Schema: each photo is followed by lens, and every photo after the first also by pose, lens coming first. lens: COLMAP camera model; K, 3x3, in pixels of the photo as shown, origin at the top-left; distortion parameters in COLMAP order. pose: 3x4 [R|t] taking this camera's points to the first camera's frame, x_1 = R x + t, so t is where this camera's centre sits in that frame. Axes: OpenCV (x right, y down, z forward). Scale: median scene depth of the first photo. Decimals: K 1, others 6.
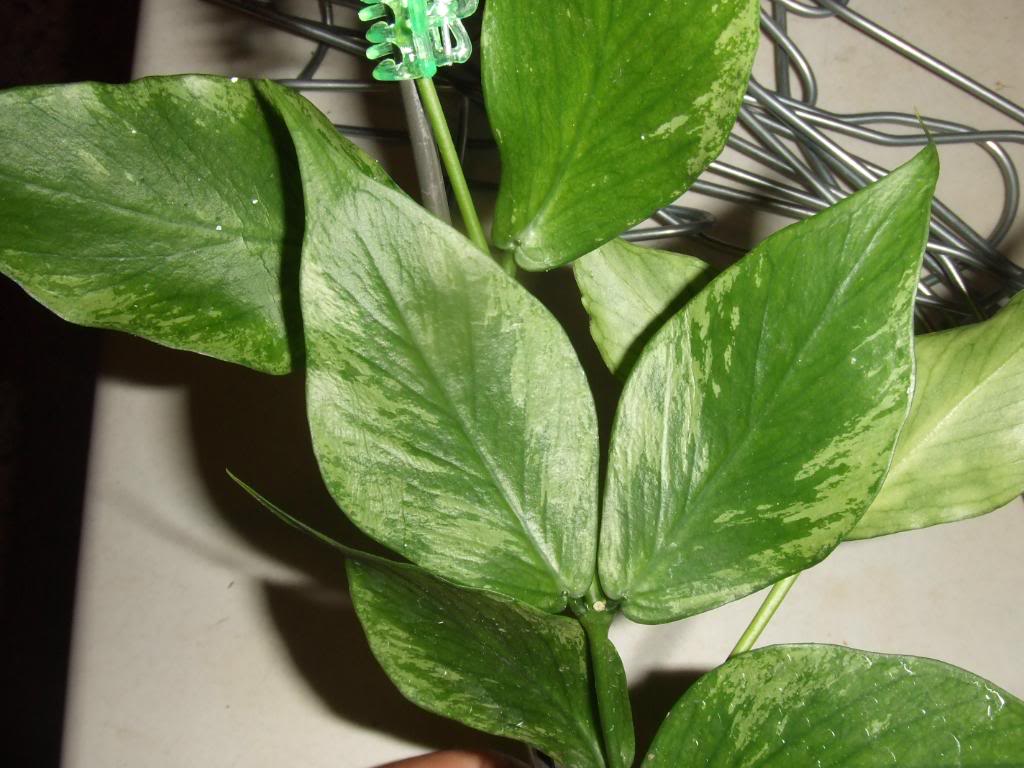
lens RADIAL K [[1155.3, 0, 511.2], [0, 1155.3, 482.6], [0, 0, 1]] dist [0.000957, -0.010390]
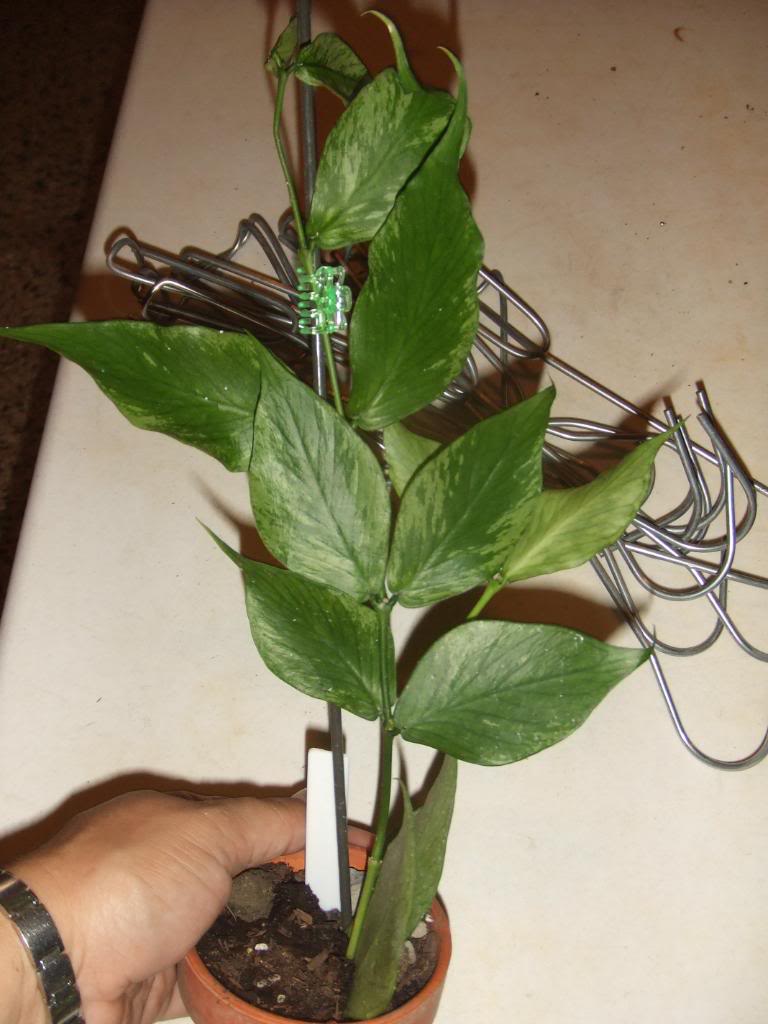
lens RADIAL K [[1155.3, 0, 384.0], [0, 1155.3, 512.0], [0, 0, 1]] dist [0.000957, -0.010390]
pose [[0.985631, 0.103918, 0.133161, -0.211481], [-0.057991, 0.948619, -0.311062, 0.602474], [-0.158644, 0.298870, 0.941015, -0.911255]]
